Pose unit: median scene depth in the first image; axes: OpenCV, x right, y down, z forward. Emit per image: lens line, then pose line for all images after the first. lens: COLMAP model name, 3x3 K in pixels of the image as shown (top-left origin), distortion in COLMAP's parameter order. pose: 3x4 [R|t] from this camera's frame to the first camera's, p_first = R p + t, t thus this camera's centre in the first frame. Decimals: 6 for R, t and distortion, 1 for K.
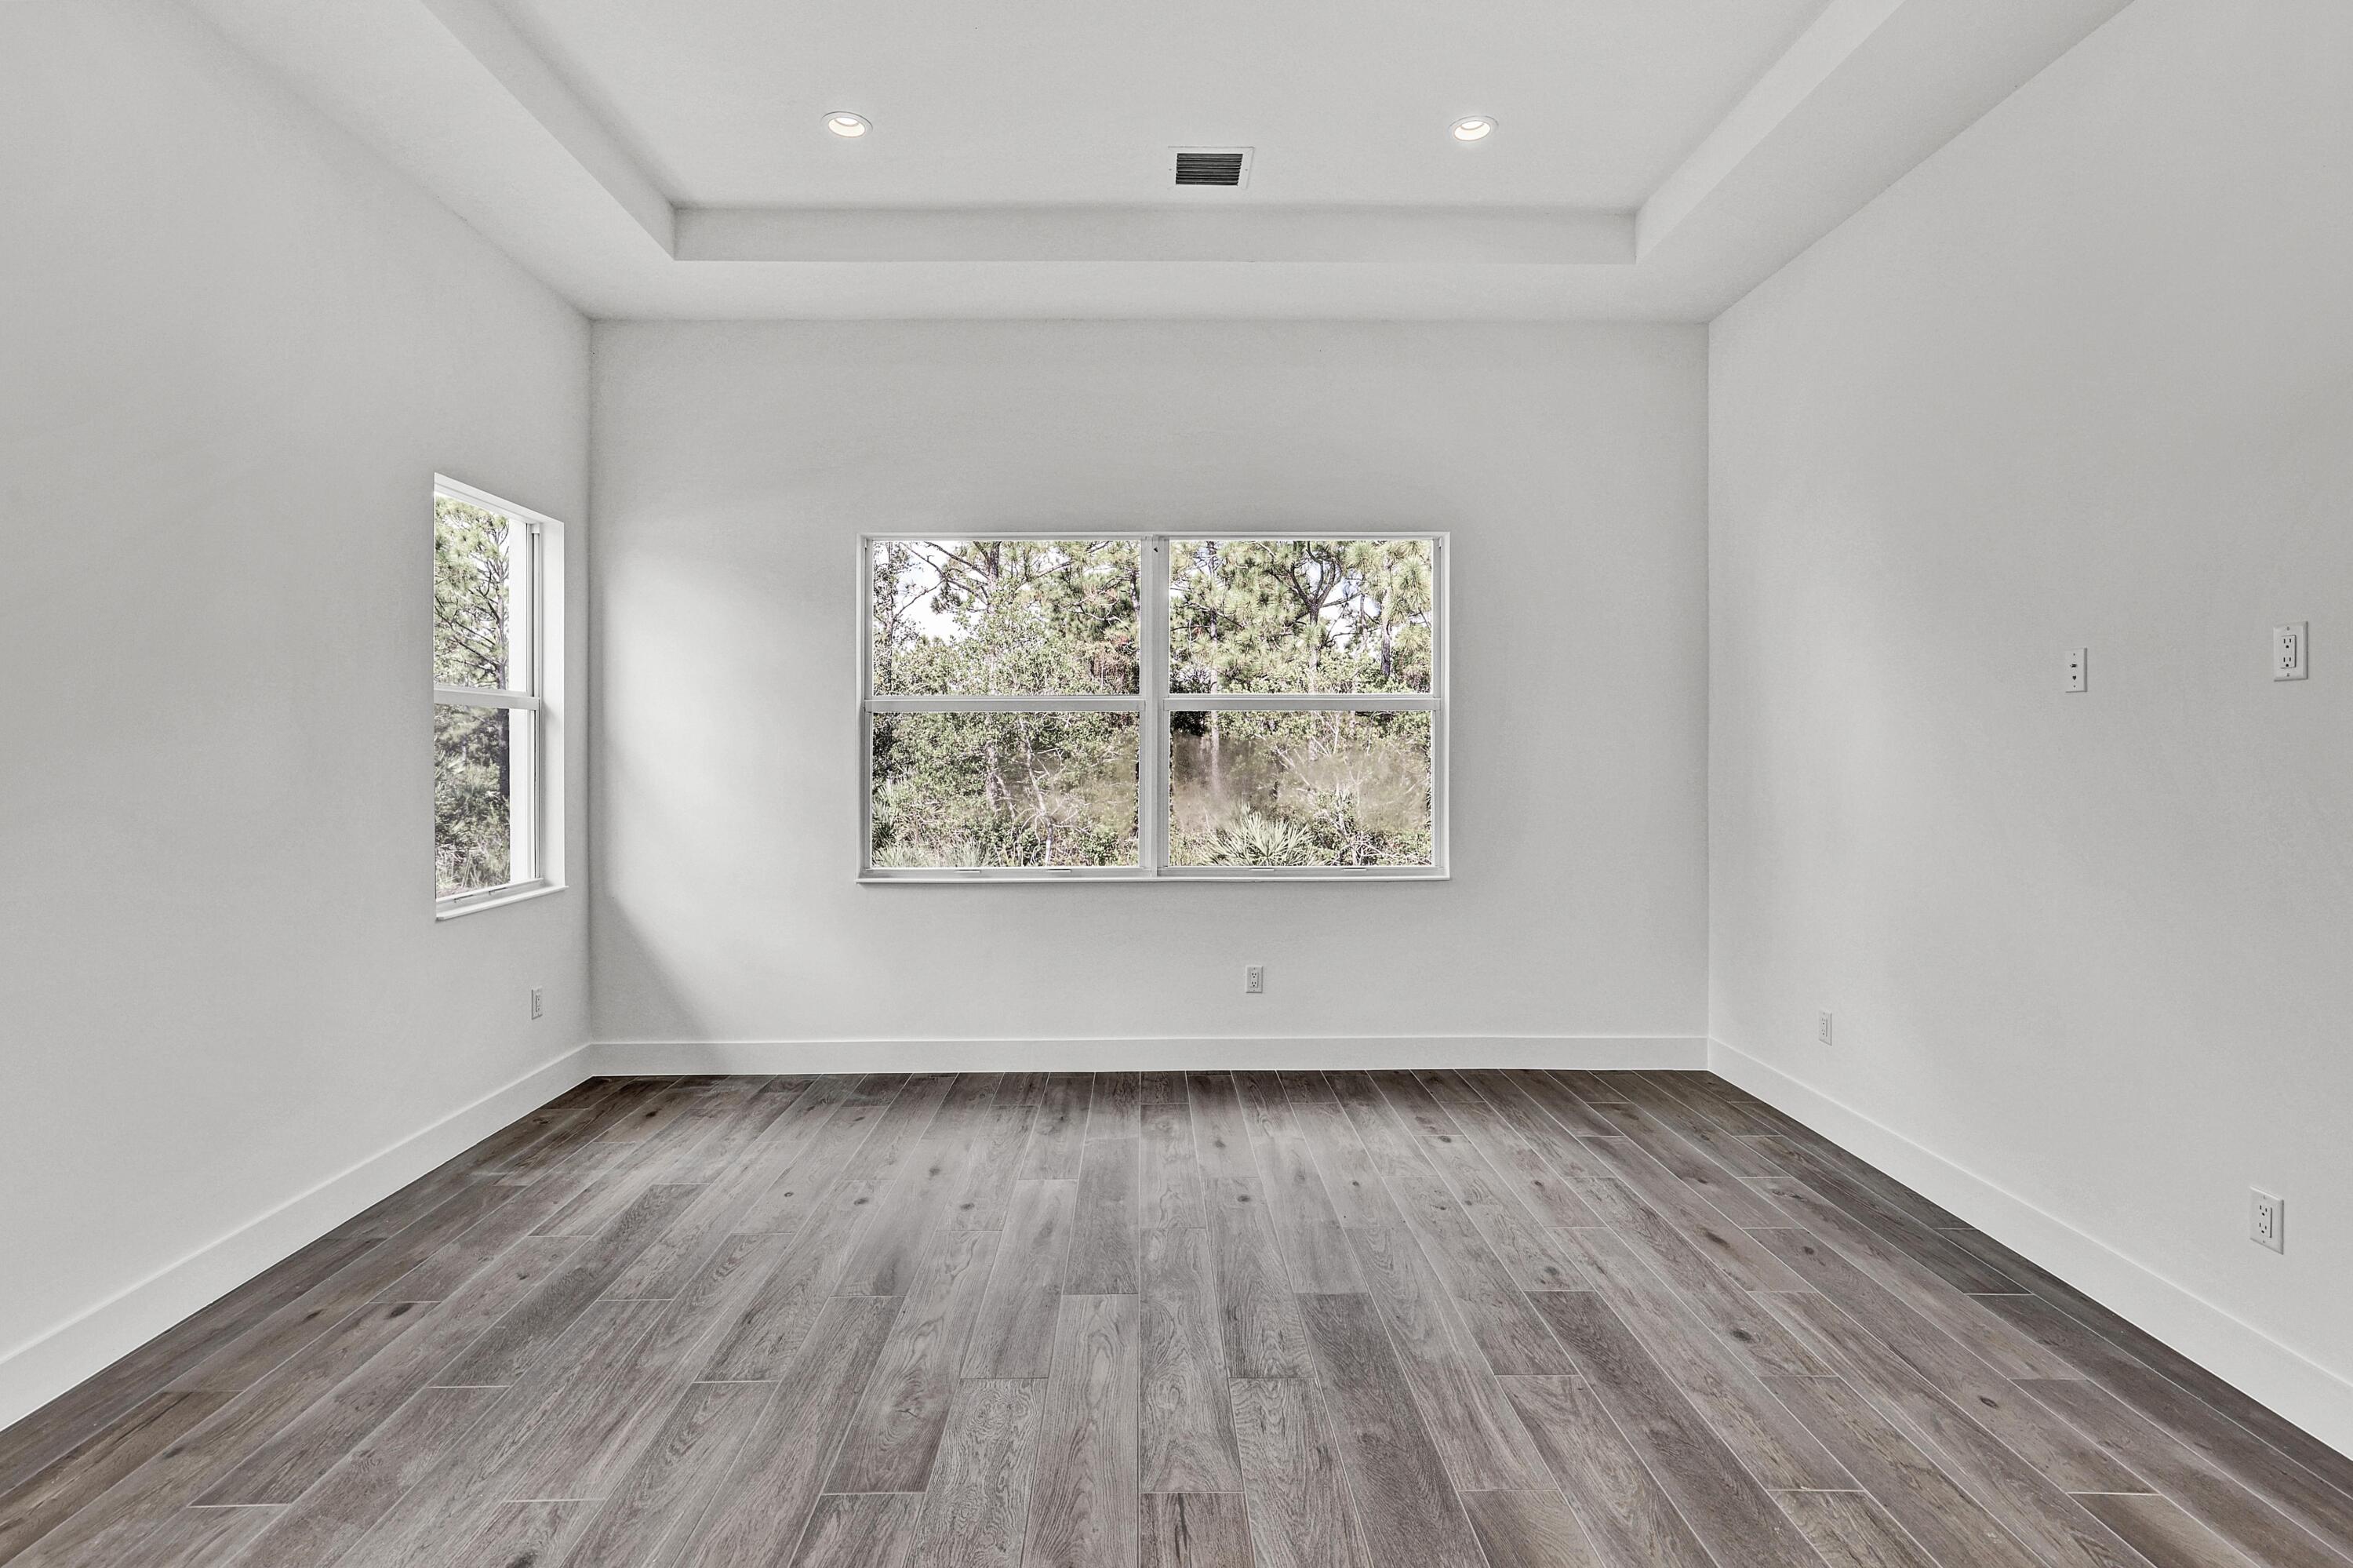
lens RADIAL K [[1148.0, 0, 1170.3], [0, 1148.0, 773.4], [0, 0, 1]] dist [0.018450, 0.000876]
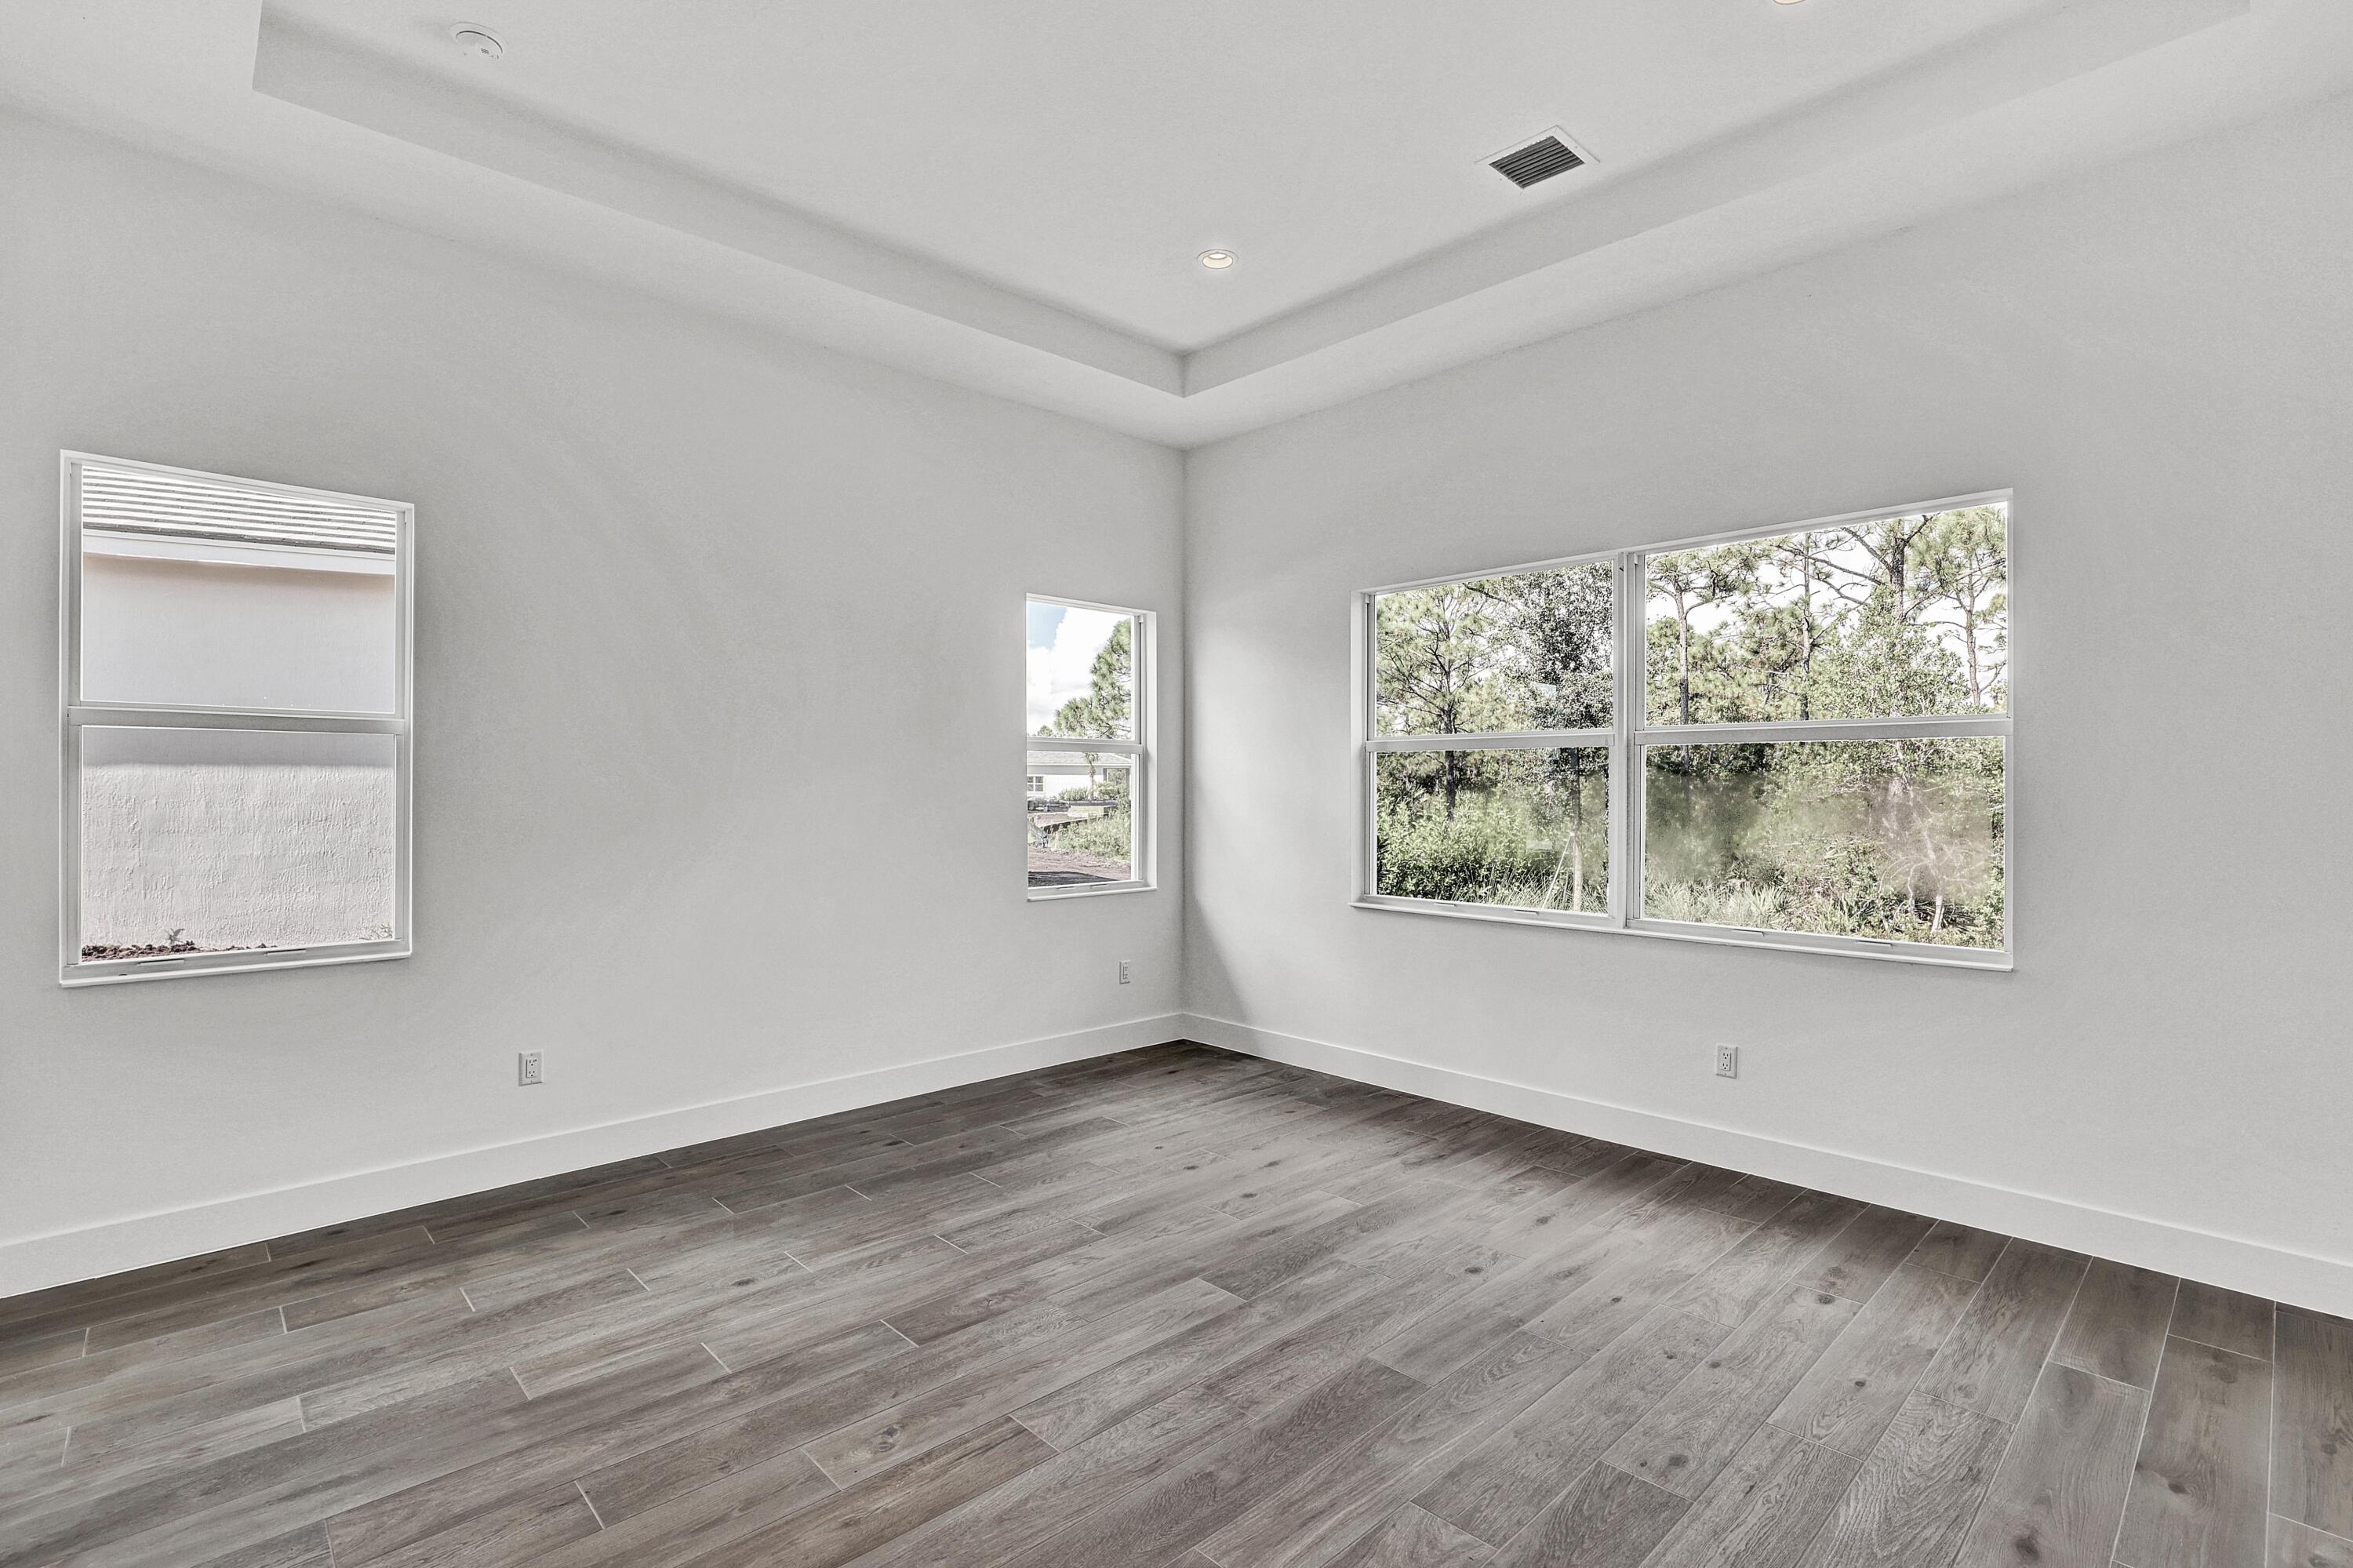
lens RADIAL K [[1110.4, 0, 1175.9], [0, 1110.4, 800.5], [0, 0, 1]] dist [-0.011376, 0.001269]
pose [[0.686485, 0.018133, -0.726918, 0.503318], [-0.022359, 0.999743, 0.003824, -0.008510], [0.726800, 0.013628, 0.686714, 0.187932]]
